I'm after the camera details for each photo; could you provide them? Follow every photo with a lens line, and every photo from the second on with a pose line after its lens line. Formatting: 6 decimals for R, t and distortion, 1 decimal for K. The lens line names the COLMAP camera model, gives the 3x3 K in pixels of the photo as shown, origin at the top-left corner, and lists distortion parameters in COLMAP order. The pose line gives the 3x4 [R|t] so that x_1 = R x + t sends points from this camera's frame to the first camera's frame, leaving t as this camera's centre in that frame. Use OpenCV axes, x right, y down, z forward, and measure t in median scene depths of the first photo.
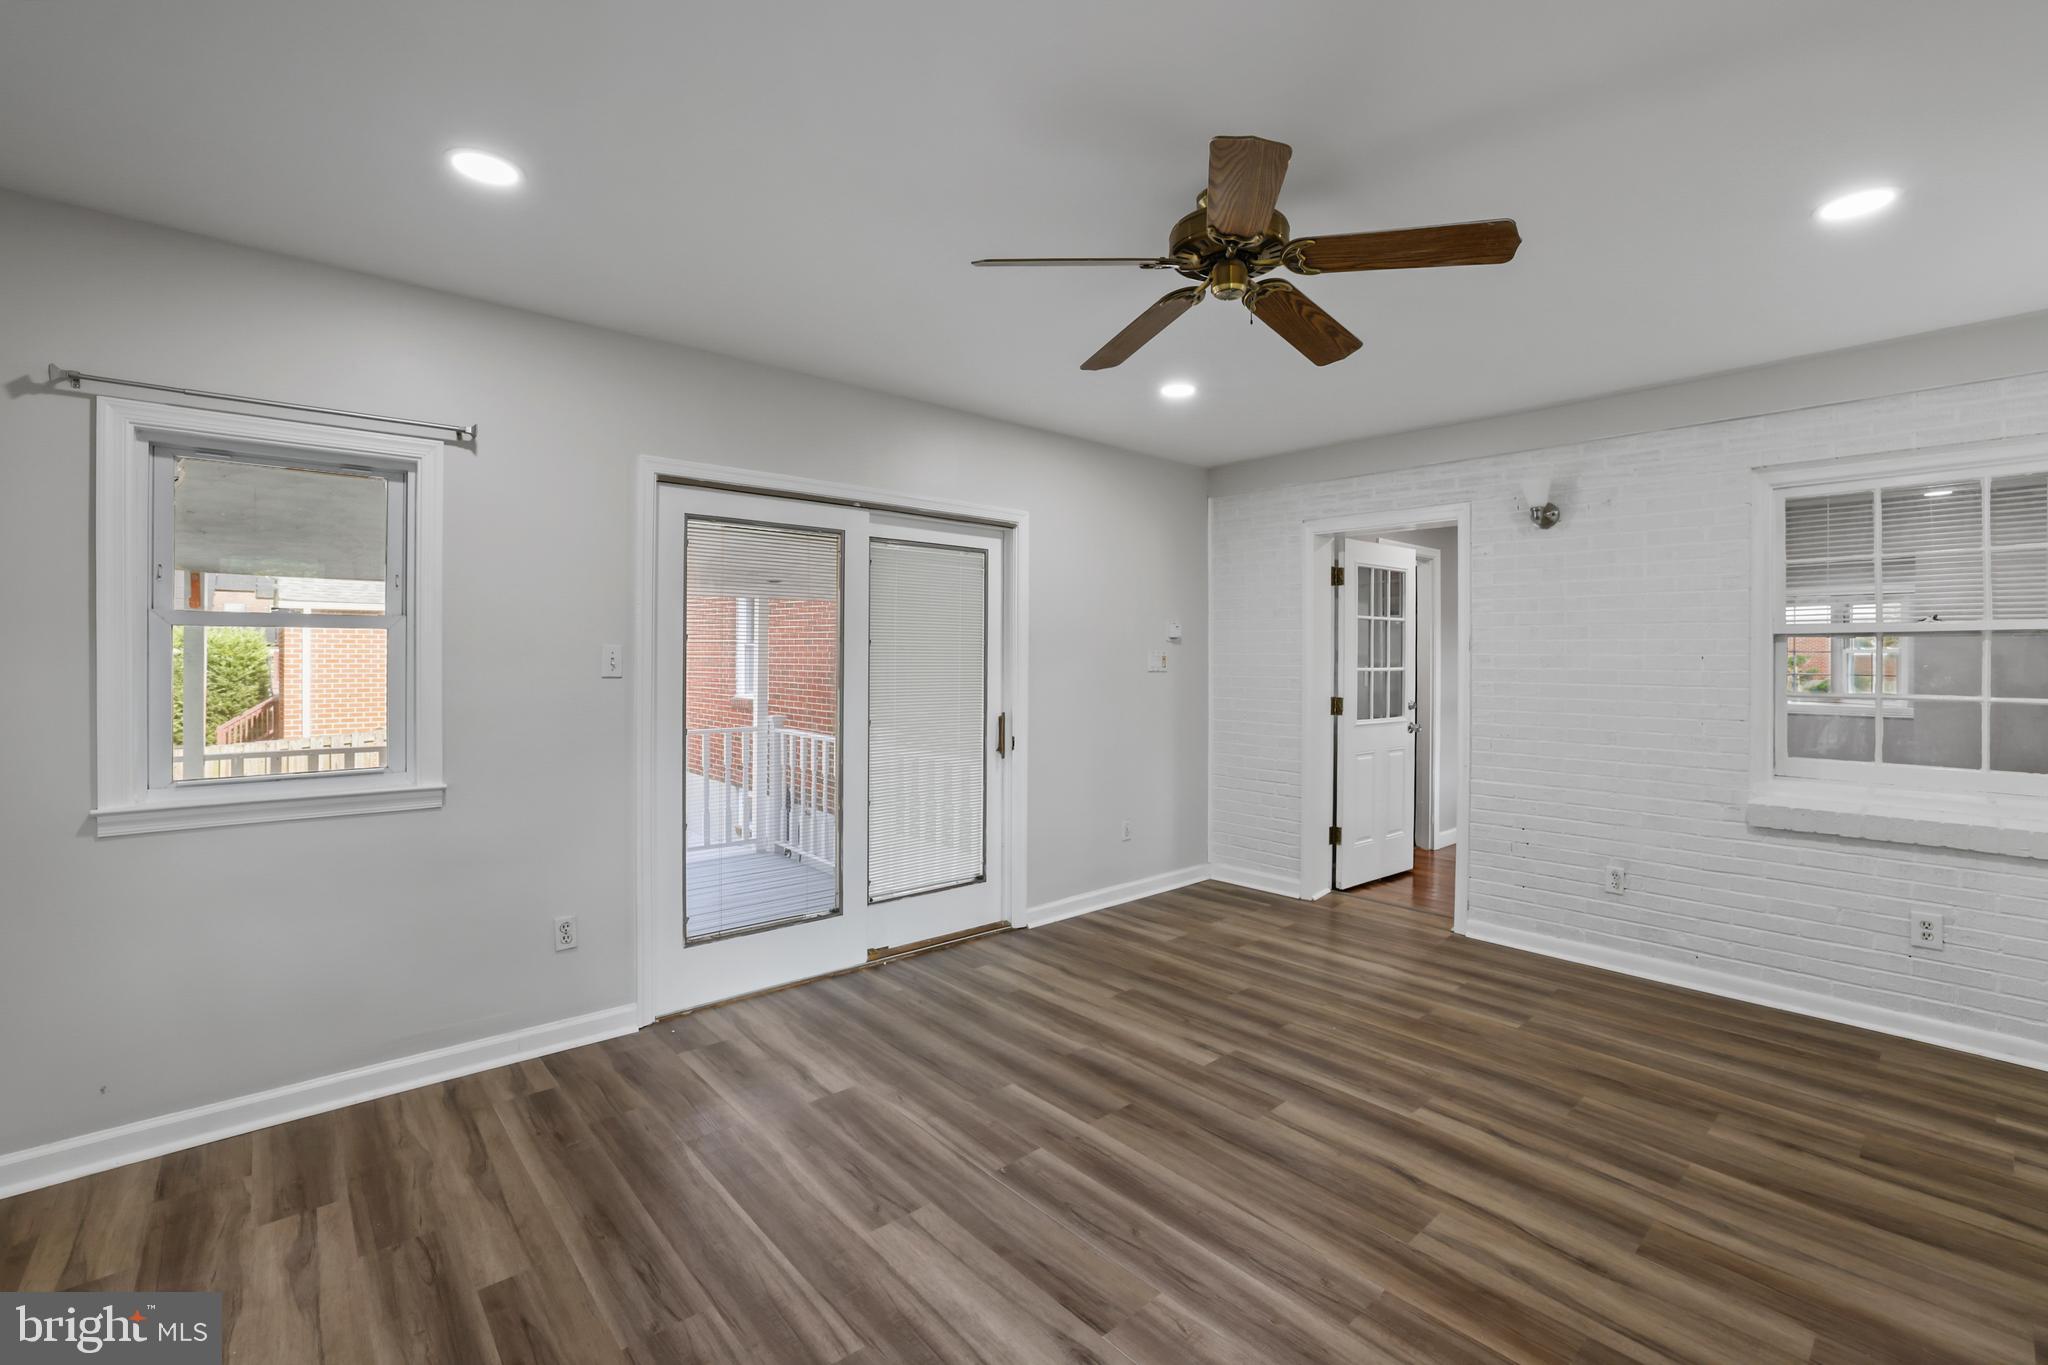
lens RADIAL K [[878.5, 0, 1023.9], [0, 878.5, 666.0], [0, 0, 1]] dist [-0.002018, 0.002948]
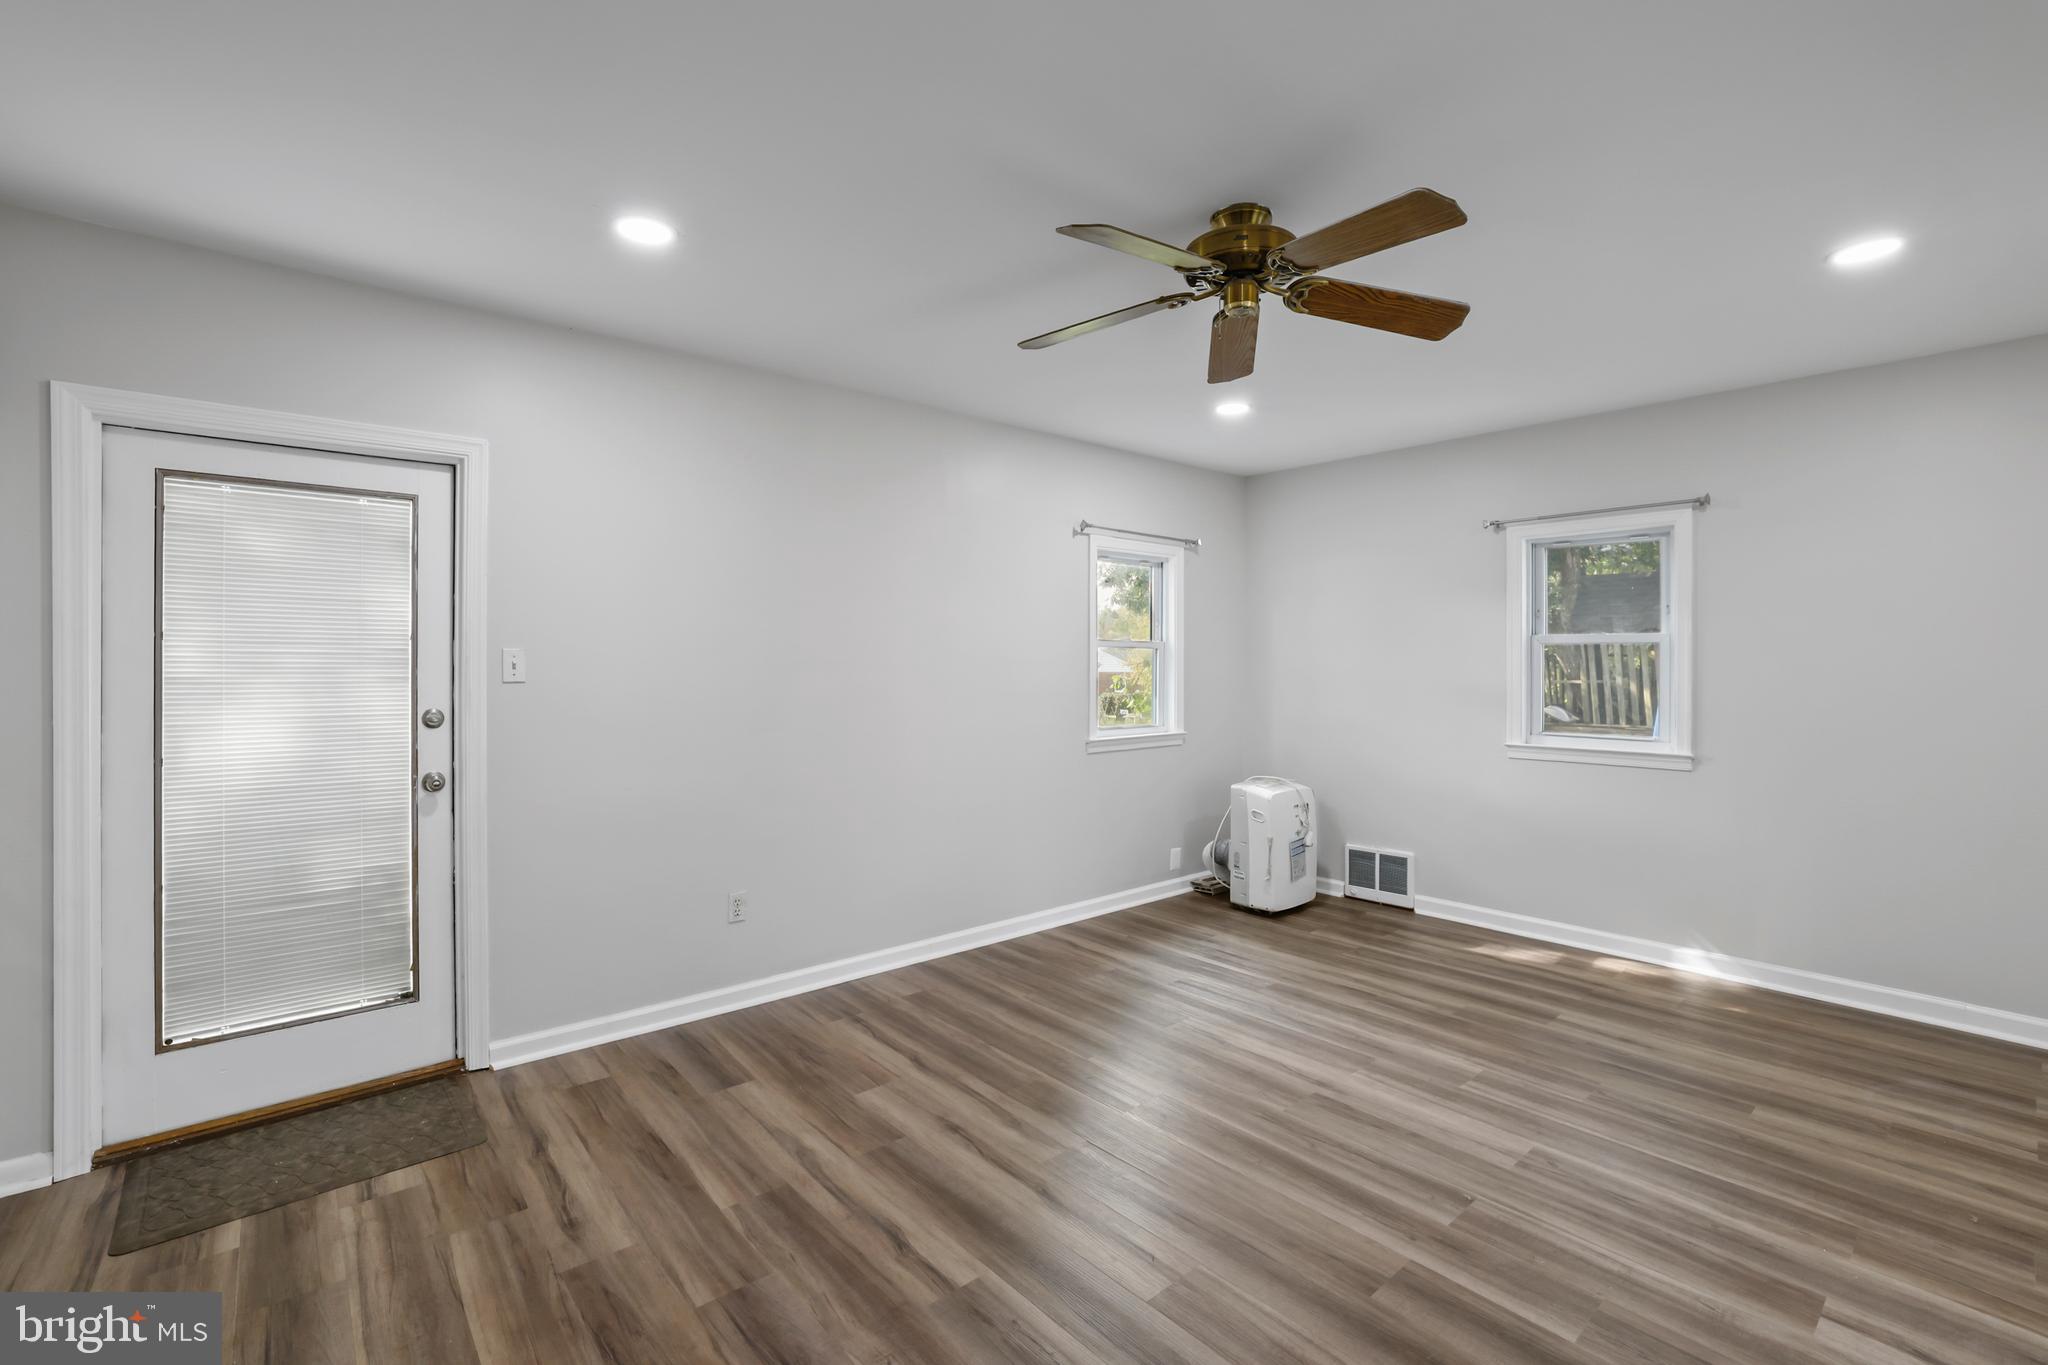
lens RADIAL K [[878.5, 0, 1025.5], [0, 878.5, 672.1], [0, 0, 1]] dist [-0.002018, 0.002948]
pose [[-0.999757, -0.014576, 0.016527, 0.466758], [-0.014338, 0.999793, 0.014416, -0.008430], [-0.016734, 0.014176, -0.999759, 2.018425]]
